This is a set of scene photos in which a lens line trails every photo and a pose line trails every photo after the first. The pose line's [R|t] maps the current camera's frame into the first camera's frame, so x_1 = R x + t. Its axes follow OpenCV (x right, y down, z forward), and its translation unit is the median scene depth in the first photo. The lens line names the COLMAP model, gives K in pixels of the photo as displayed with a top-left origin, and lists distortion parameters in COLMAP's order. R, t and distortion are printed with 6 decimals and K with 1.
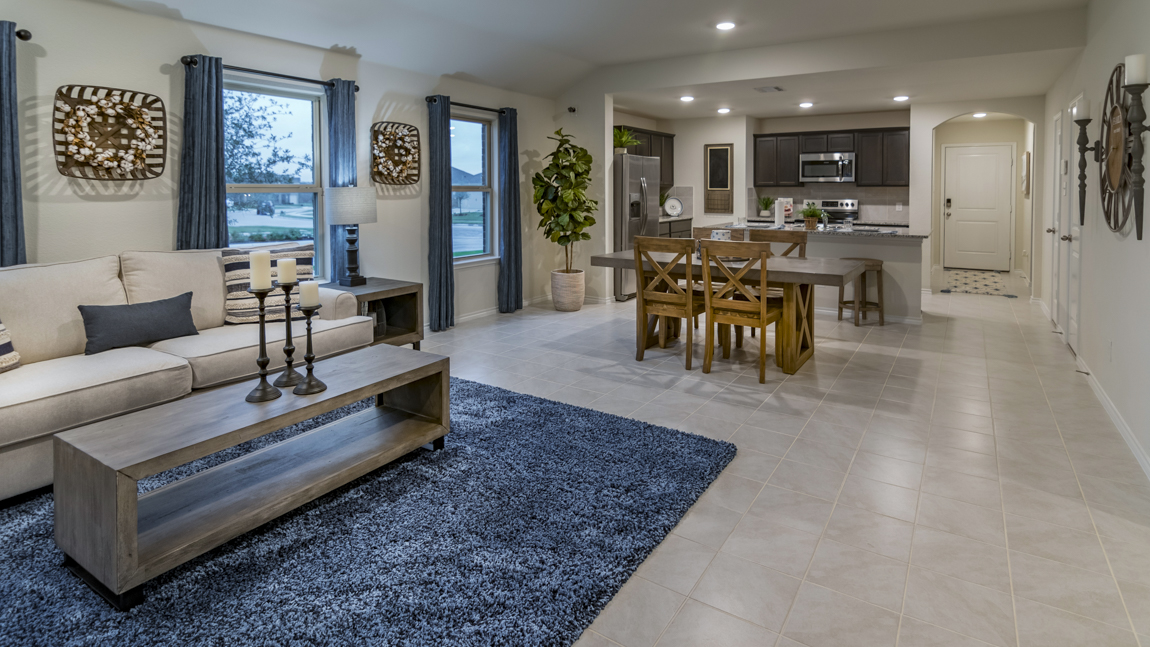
lens RADIAL K [[575.5, 0, 621.6], [0, 575.5, 198.3], [0, 0, 1]] dist [-0.000533, 0.000022]
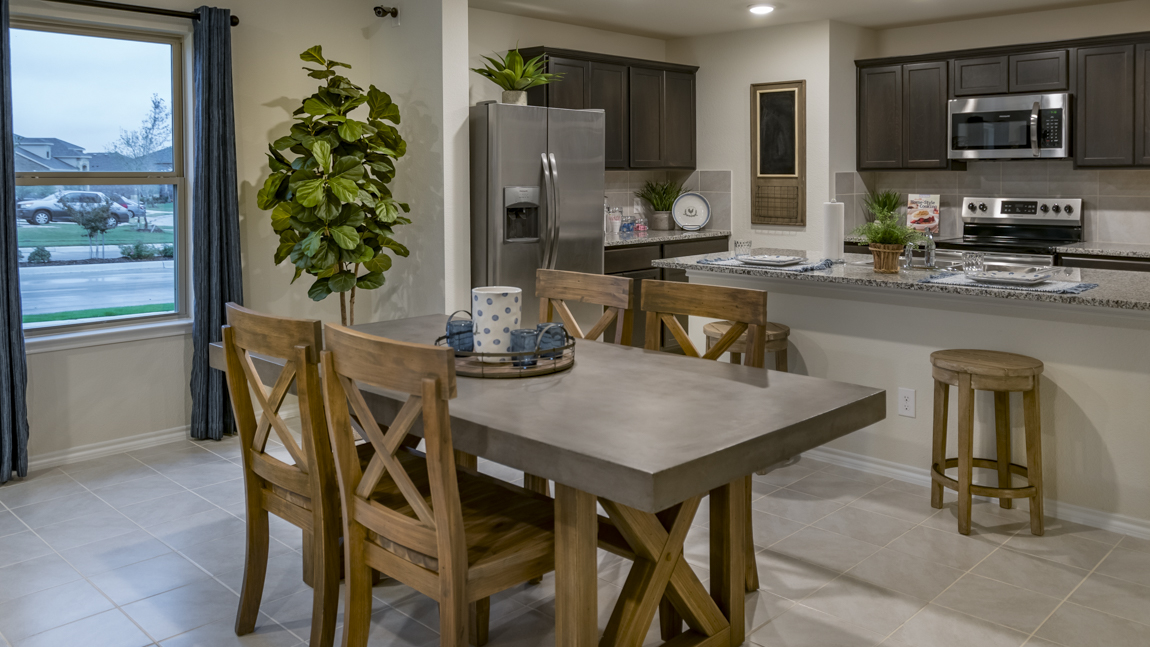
lens RADIAL K [[901.4, 0, 622.4], [0, 901.4, 195.7], [0, 0, 1]] dist [0.001882, 0.001377]
pose [[0.979054, -0.000036, -0.203600, 0.201690], [0.001345, 0.999979, 0.006291, -0.004463], [0.203595, -0.006433, 0.979034, 0.240142]]
